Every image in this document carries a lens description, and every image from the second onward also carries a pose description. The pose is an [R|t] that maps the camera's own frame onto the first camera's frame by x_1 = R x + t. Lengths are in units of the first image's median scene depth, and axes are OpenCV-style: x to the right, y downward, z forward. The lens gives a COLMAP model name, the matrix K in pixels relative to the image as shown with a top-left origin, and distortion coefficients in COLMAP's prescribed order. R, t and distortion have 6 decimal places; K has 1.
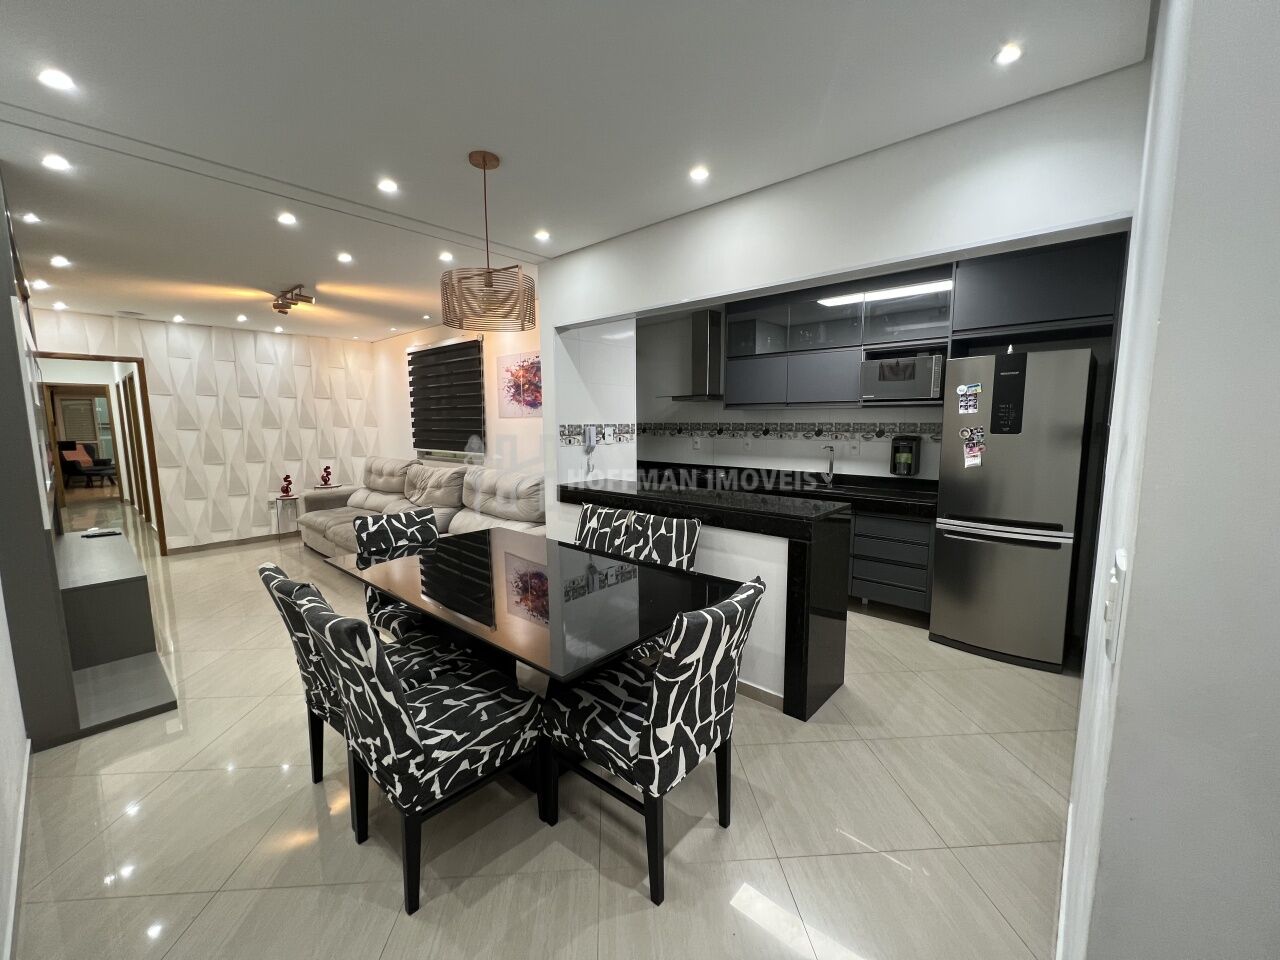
lens RADIAL K [[511.5, 0, 640.7], [0, 511.5, 479.9], [0, 0, 1]] dist [0.001826, 0.000195]
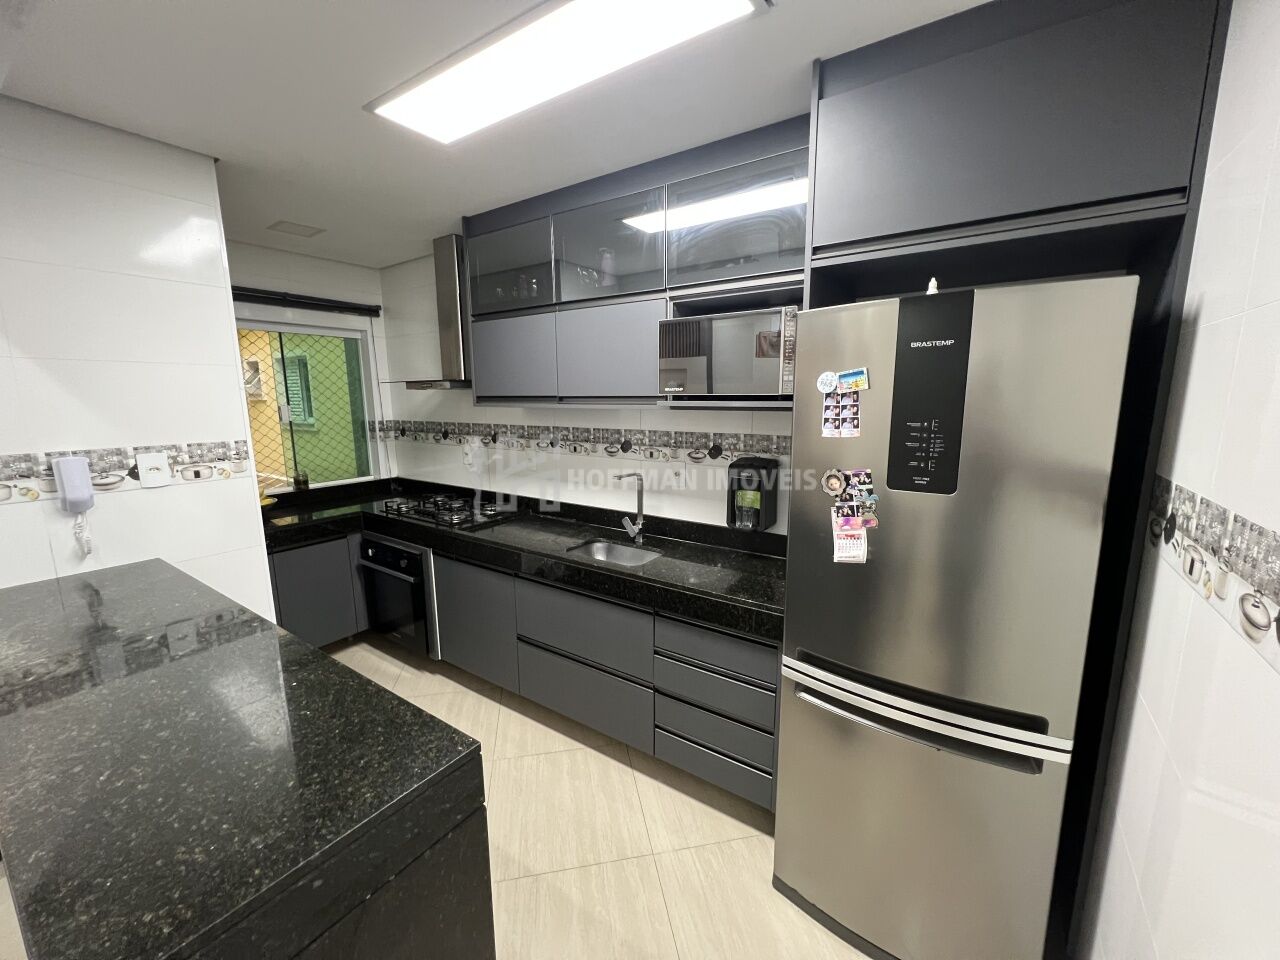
lens RADIAL K [[511.5, 0, 638.3], [0, 511.5, 482.1], [0, 0, 1]] dist [0.001826, 0.000195]
pose [[0.991599, -0.023513, 0.127196, 0.353546], [0.017033, 0.998512, 0.051798, -0.100176], [-0.128225, -0.049196, 0.990524, 0.505326]]
